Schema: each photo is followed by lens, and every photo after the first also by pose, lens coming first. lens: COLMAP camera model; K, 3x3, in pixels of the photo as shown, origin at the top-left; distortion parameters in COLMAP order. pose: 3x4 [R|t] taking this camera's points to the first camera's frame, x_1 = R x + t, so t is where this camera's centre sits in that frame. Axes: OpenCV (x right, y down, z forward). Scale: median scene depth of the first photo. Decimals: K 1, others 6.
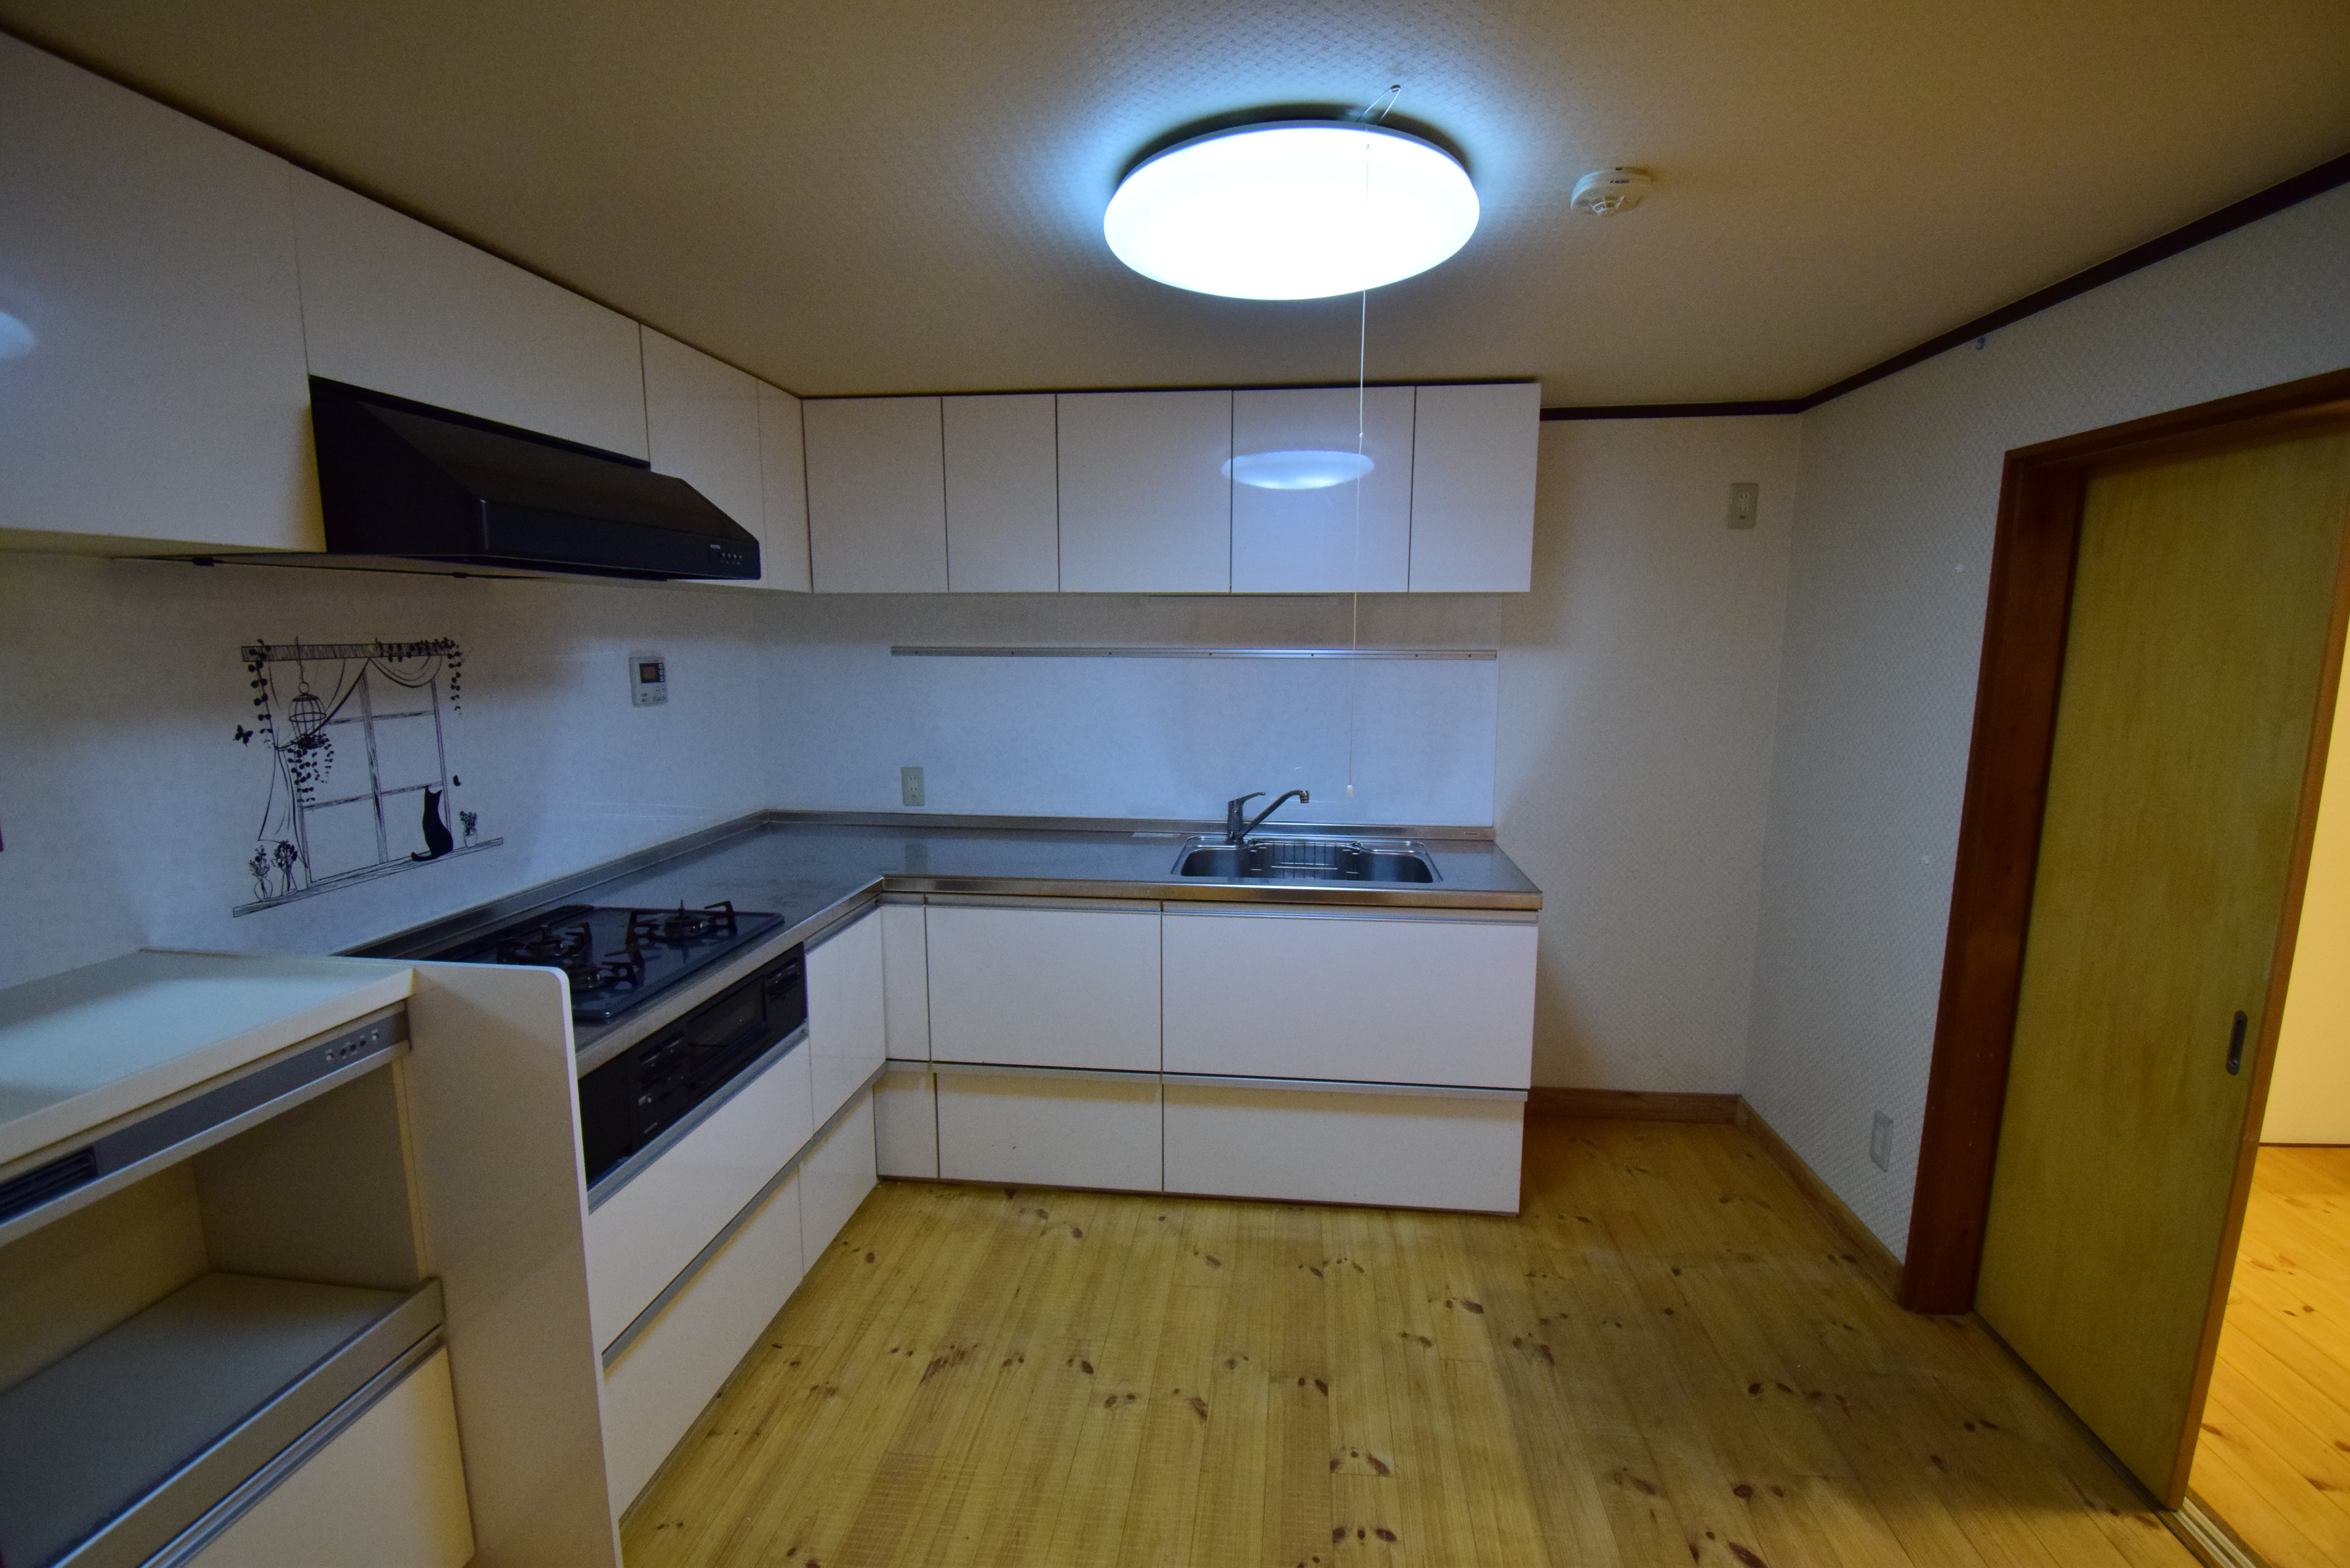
lens RADIAL K [[1037.7, 0, 1182.7], [0, 1037.7, 794.5], [0, 0, 1]] dist [0.019218, -0.026803]
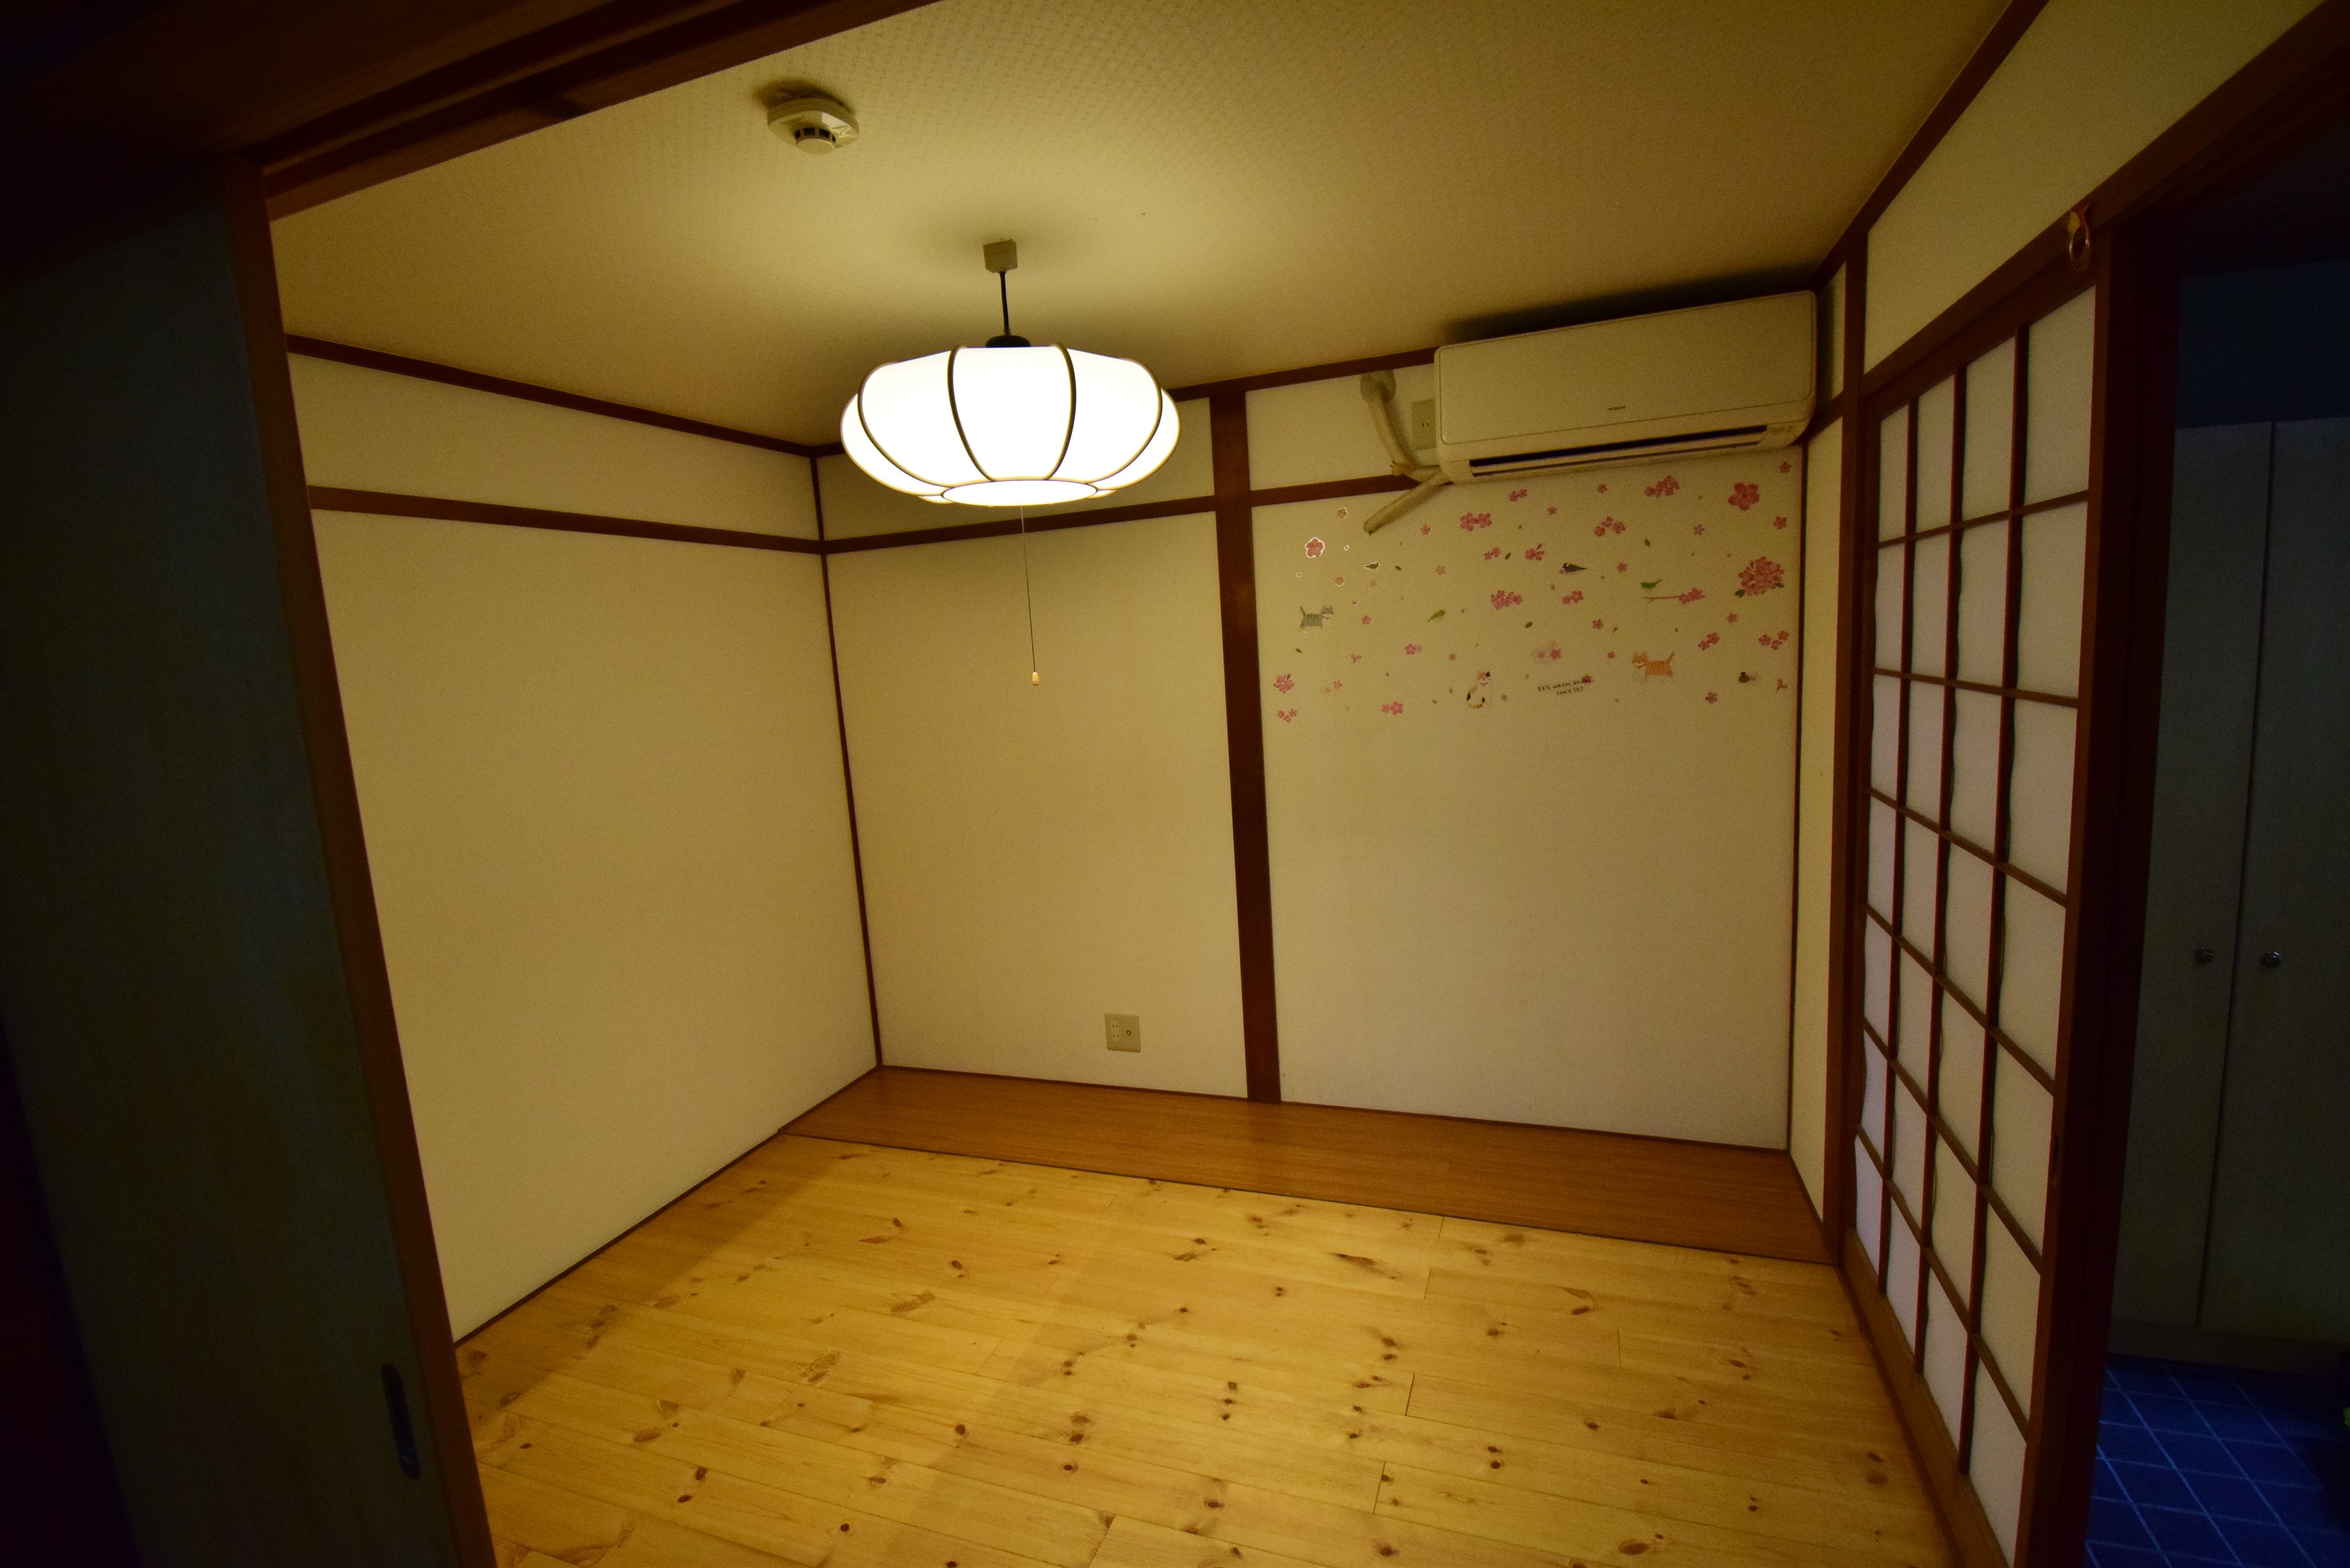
lens RADIAL K [[1035.4, 0, 1185.7], [0, 1035.4, 779.5], [0, 0, 1]] dist [0.021503, -0.030824]
pose [[0.237358, -0.143842, 0.960714, 0.569169], [0.206580, 0.973829, 0.094767, -0.038487], [-0.949203, 0.175971, 0.260861, 0.362409]]
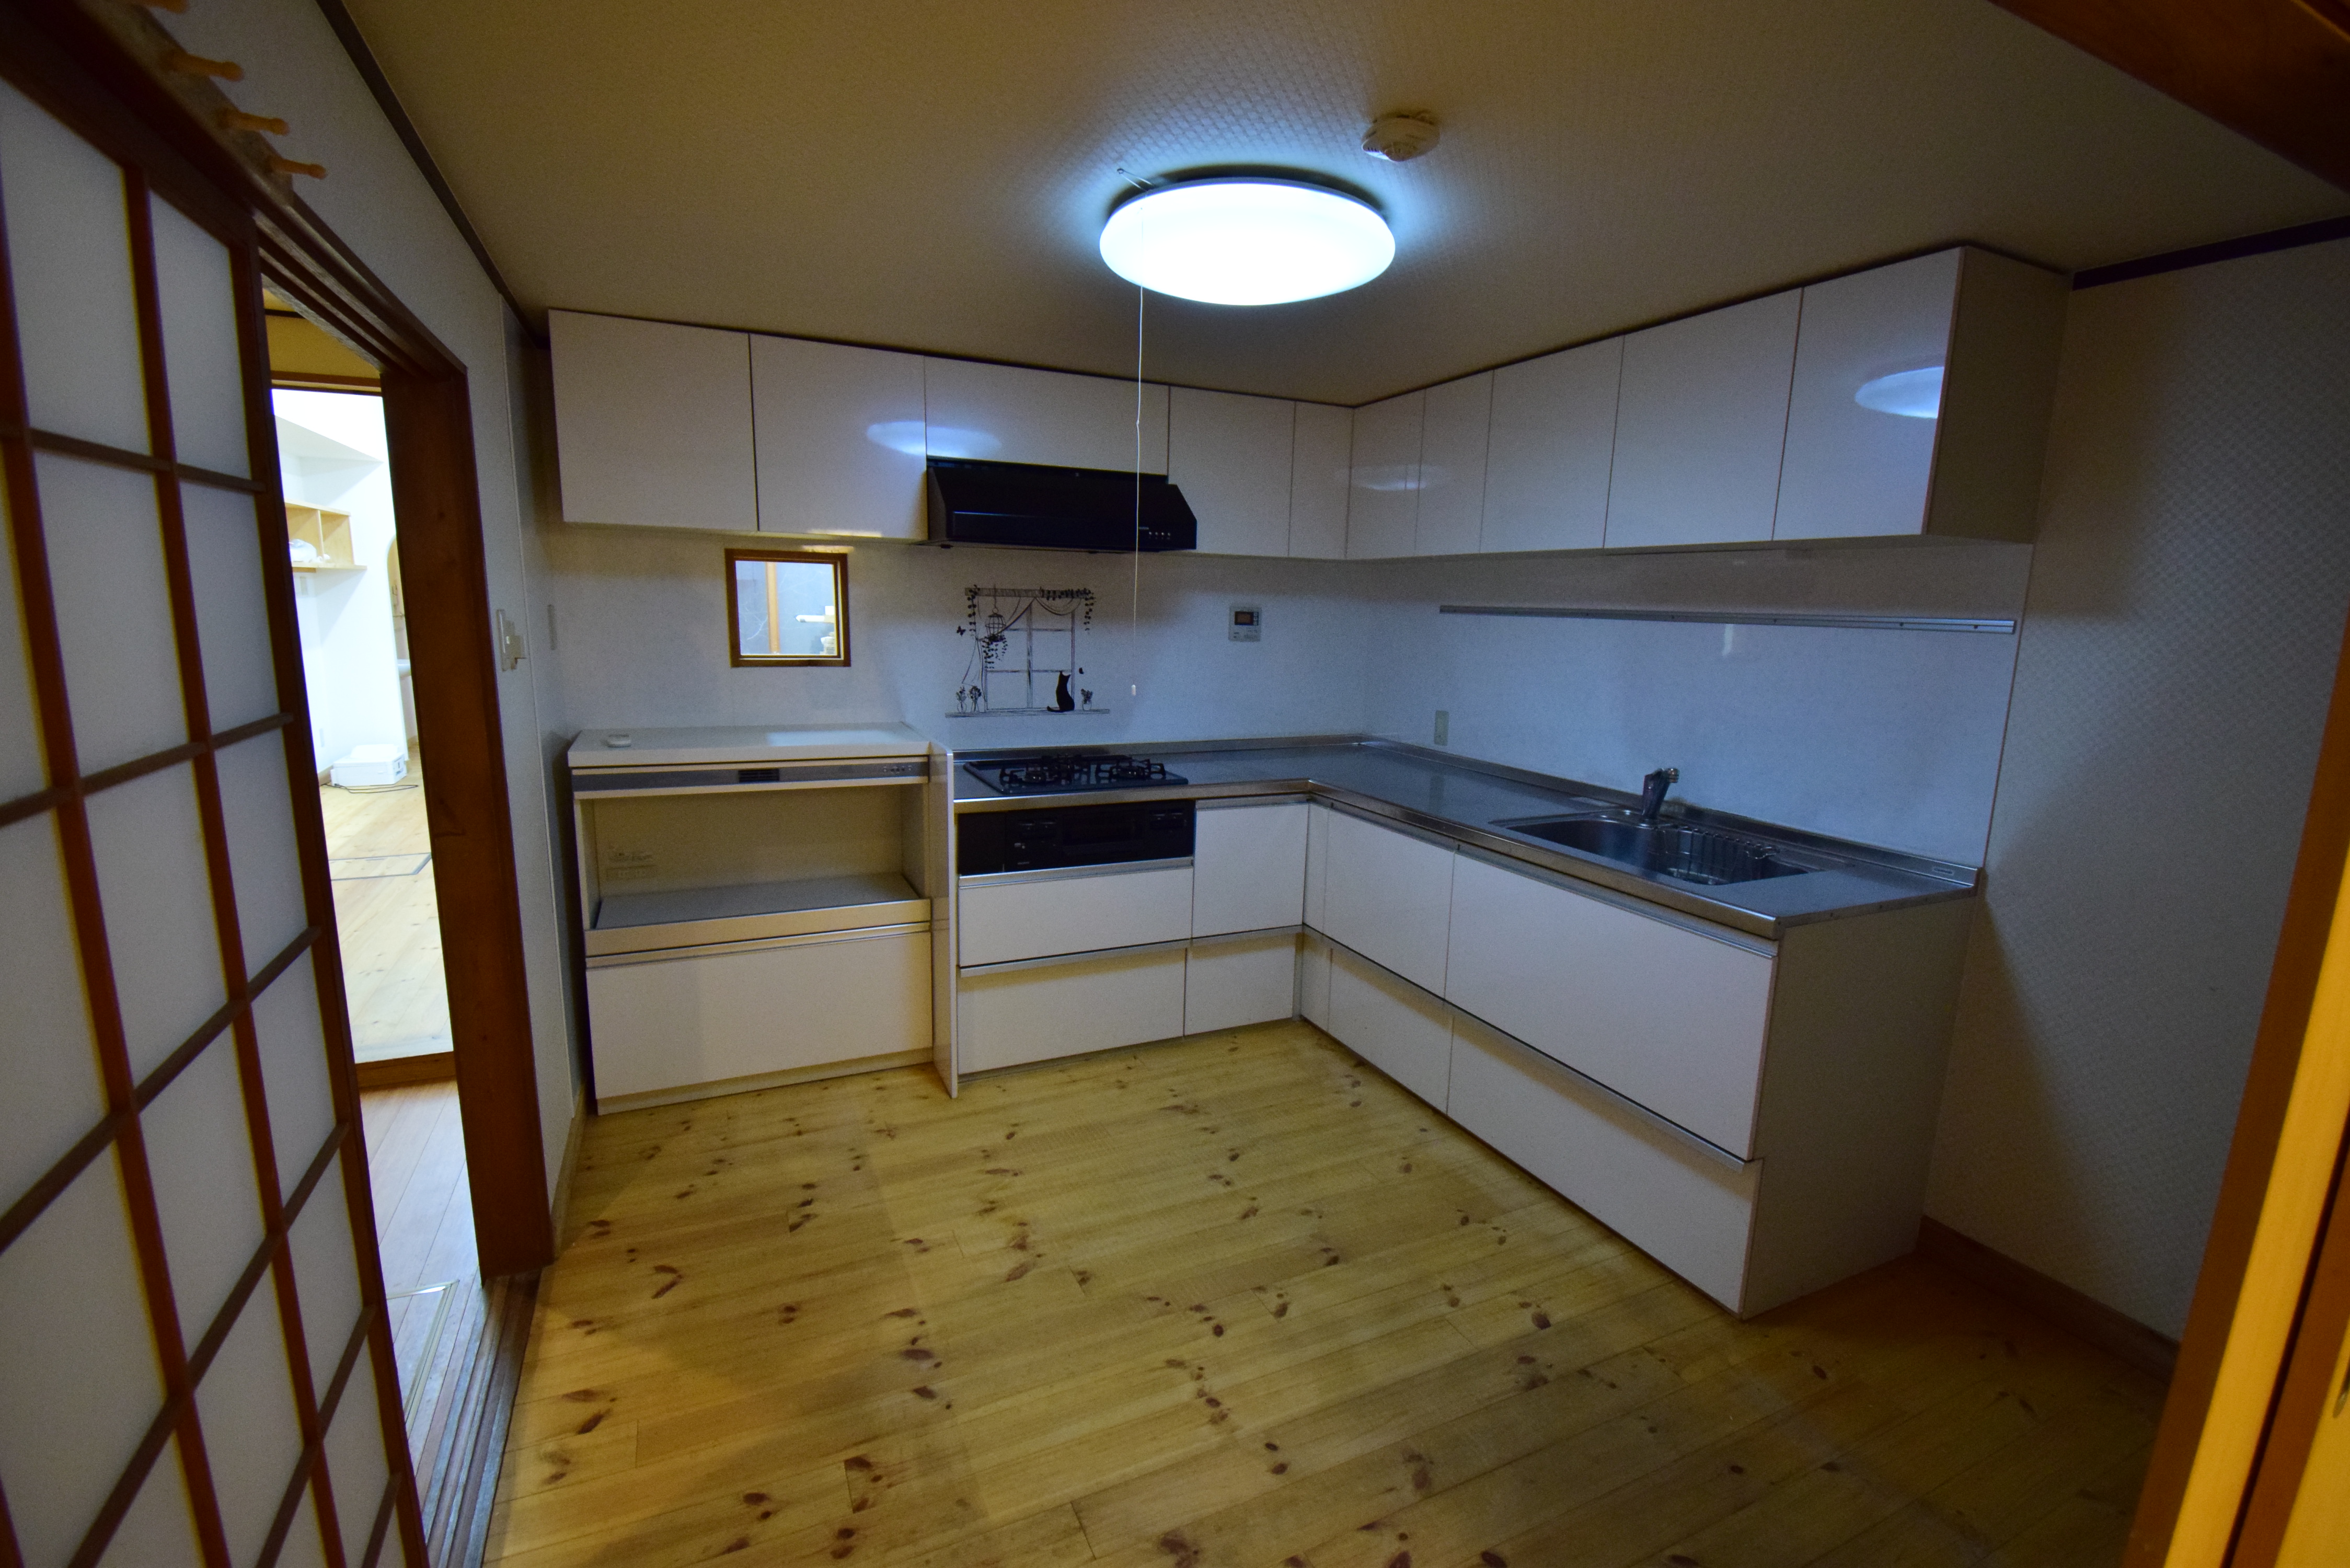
lens RADIAL K [[1037.7, 0, 1182.7], [0, 1037.7, 794.5], [0, 0, 1]] dist [0.019218, -0.026803]
pose [[0.521211, 0.165532, -0.837220, 0.962394], [-0.153444, 0.983199, 0.098868, -0.008310], [0.839520, 0.076935, 0.537854, 0.242825]]
